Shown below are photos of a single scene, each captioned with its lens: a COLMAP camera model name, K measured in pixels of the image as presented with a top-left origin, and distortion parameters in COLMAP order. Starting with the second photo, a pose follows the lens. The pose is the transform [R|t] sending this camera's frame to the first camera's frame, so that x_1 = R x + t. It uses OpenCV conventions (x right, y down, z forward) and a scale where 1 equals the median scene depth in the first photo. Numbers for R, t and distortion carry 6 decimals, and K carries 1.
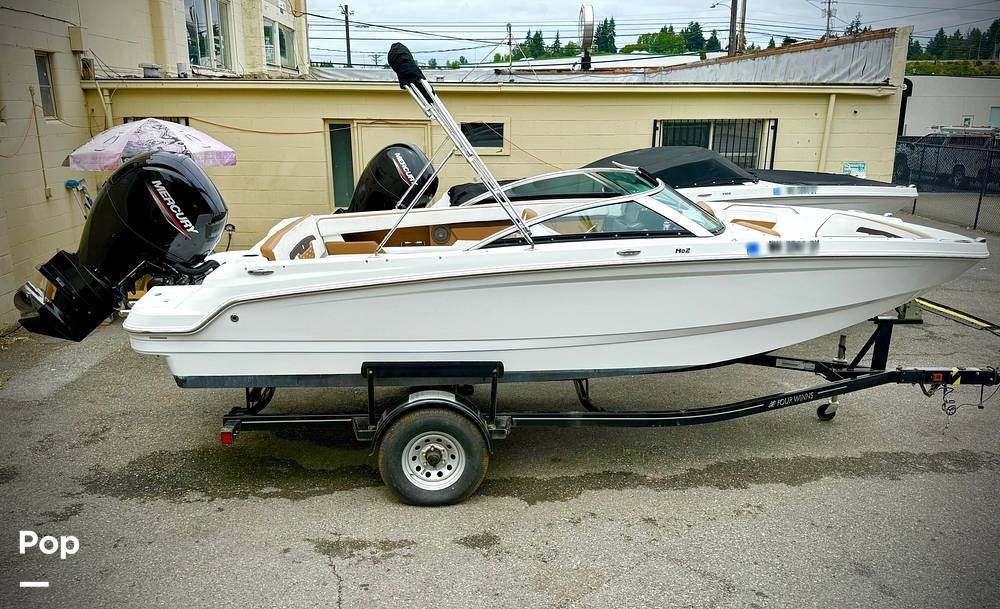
lens RADIAL K [[833.6, 0, 500.8], [0, 833.6, 344.7], [0, 0, 1]] dist [0.129085, -0.264230]
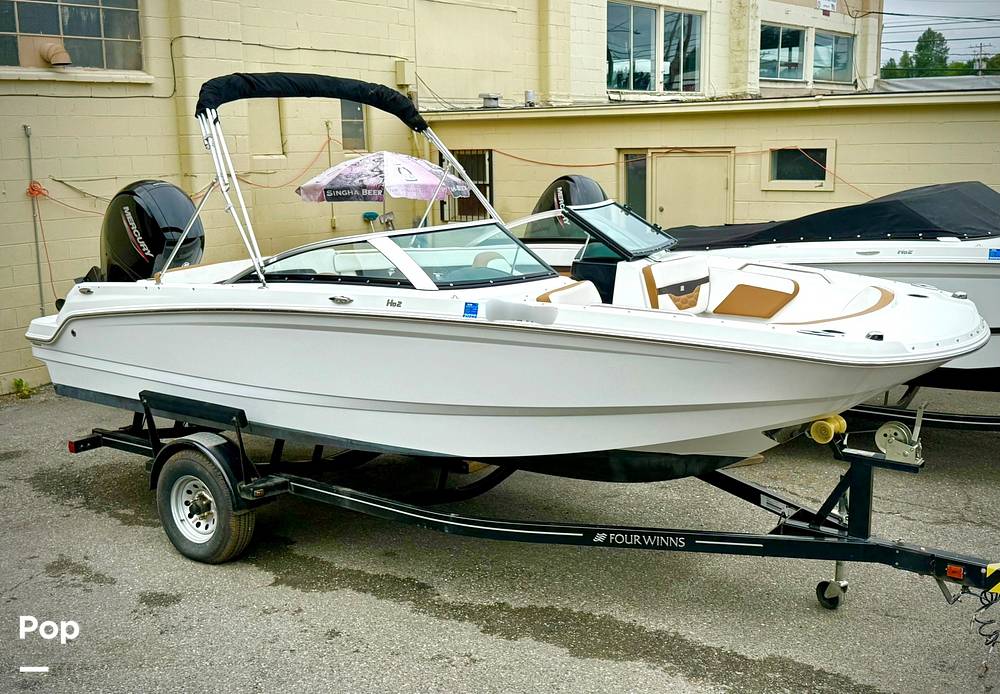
lens RADIAL K [[1096.0, 0, 499.9], [0, 1096.0, 310.2], [0, 0, 1]] dist [0.196641, -0.489980]
pose [[0.770529, 0.082151, -0.632089, 0.810378], [-0.154465, 0.986167, -0.060127, -0.047897], [0.618405, 0.143965, 0.772560, 0.199307]]
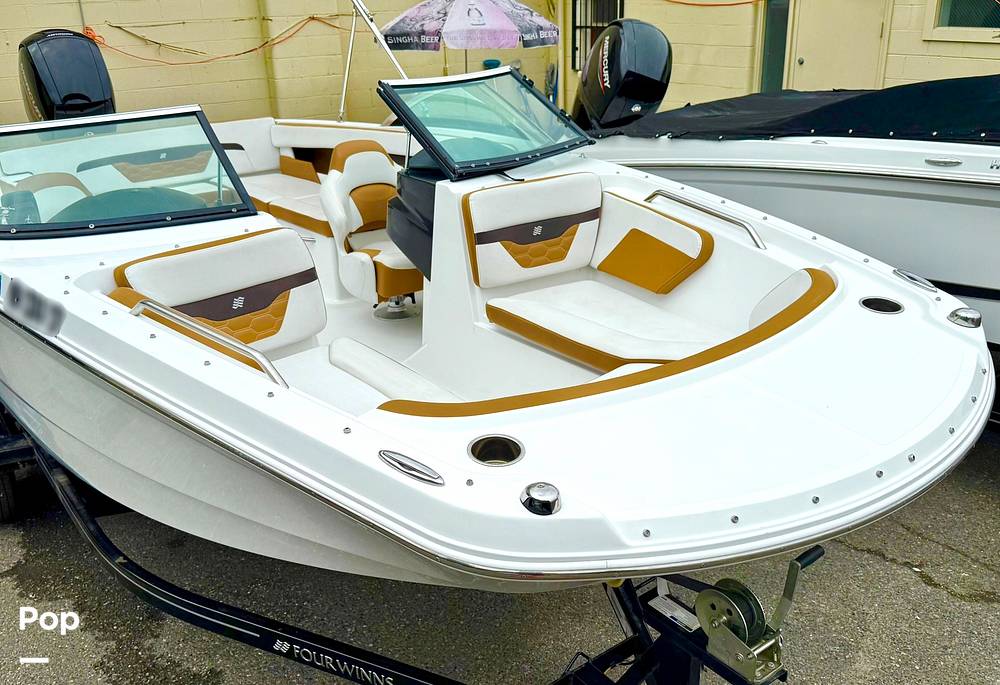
lens RADIAL K [[900.5, 0, 500.6], [0, 900.5, 373.5], [0, 0, 1]] dist [0.136946, -0.271518]
pose [[0.552795, 0.311146, -0.773050, 0.698916], [-0.200128, 0.950098, 0.239298, -0.200358], [0.808929, 0.022426, 0.587478, 0.789536]]
